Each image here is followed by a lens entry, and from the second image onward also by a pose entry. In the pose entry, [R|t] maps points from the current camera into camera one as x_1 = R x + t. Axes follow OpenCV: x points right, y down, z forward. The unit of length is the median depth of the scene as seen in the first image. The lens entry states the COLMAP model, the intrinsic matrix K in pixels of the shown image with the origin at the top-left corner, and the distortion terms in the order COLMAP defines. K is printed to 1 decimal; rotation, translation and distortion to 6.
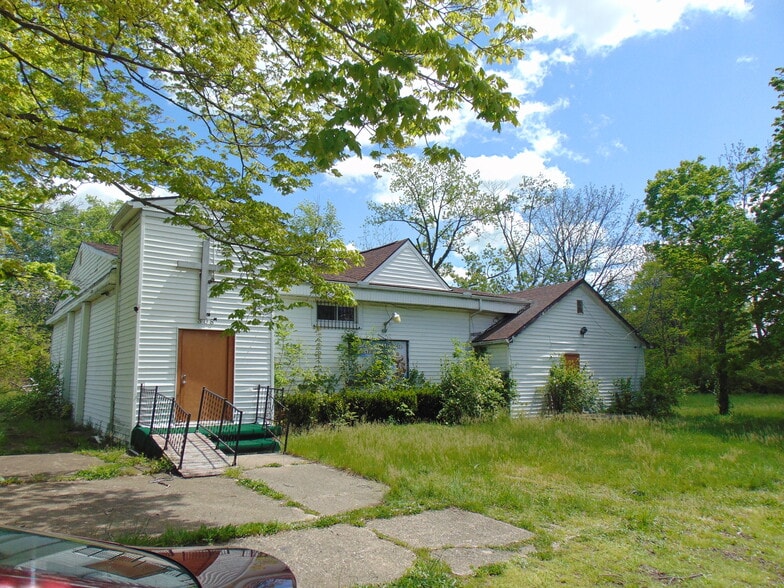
lens RADIAL K [[586.3, 0, 390.0], [0, 586.3, 291.3], [0, 0, 1]] dist [-0.010191, 0.029969]
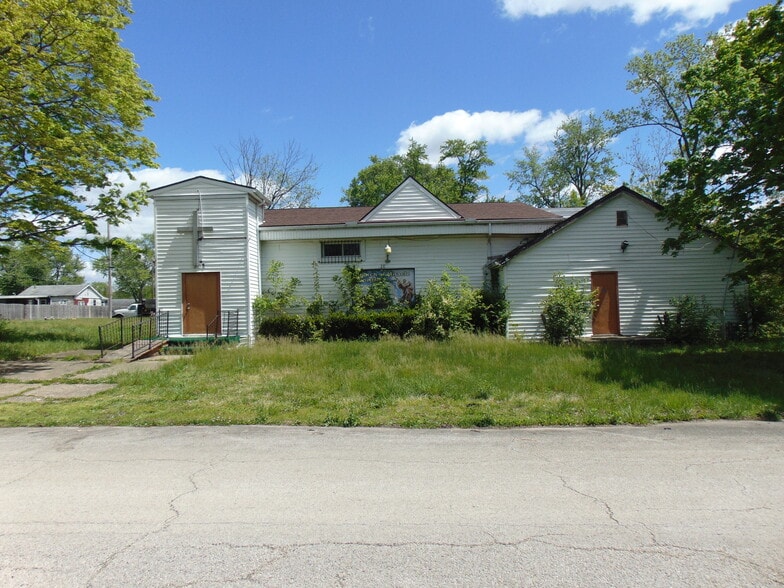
lens RADIAL K [[588.8, 0, 392.0], [0, 588.8, 294.0], [0, 0, 1]] dist [-0.017581, 0.039212]
pose [[0.804643, -0.026798, -0.593154, 0.687480], [0.105316, 0.989582, 0.098159, 0.018864], [0.584344, -0.141451, 0.799083, 0.075730]]
